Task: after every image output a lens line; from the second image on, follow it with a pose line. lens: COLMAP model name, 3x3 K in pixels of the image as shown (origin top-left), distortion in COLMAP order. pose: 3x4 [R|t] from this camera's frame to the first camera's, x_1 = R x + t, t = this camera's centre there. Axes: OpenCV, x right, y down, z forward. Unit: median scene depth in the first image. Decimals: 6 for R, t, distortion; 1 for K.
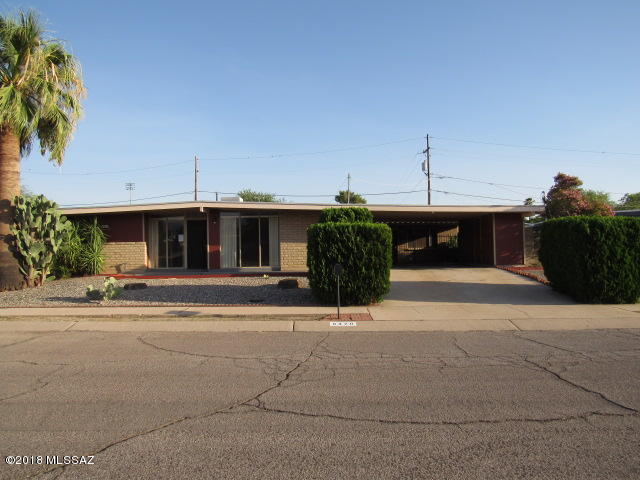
lens RADIAL K [[454.2, 0, 318.4], [0, 454.2, 238.9], [0, 0, 1]] dist [-0.025858, -0.010783]
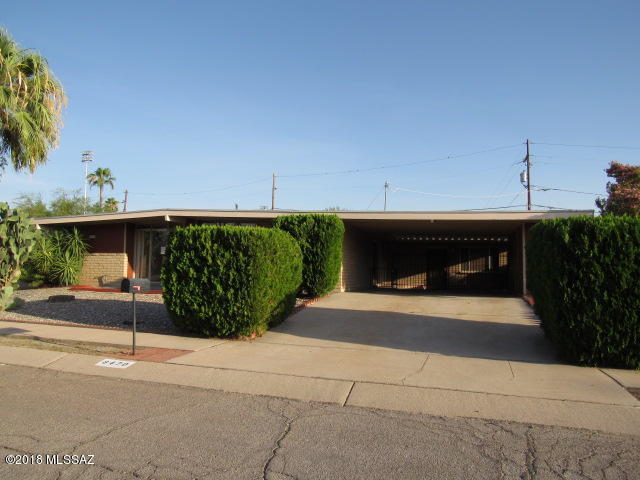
lens RADIAL K [[454.2, 0, 320.4], [0, 454.2, 236.4], [0, 0, 1]] dist [-0.025858, -0.010783]
pose [[0.956956, 0.008223, -0.290115, 0.443829], [-0.024419, 0.998336, -0.052248, 0.016922], [0.289203, 0.057083, 0.955564, 0.331480]]
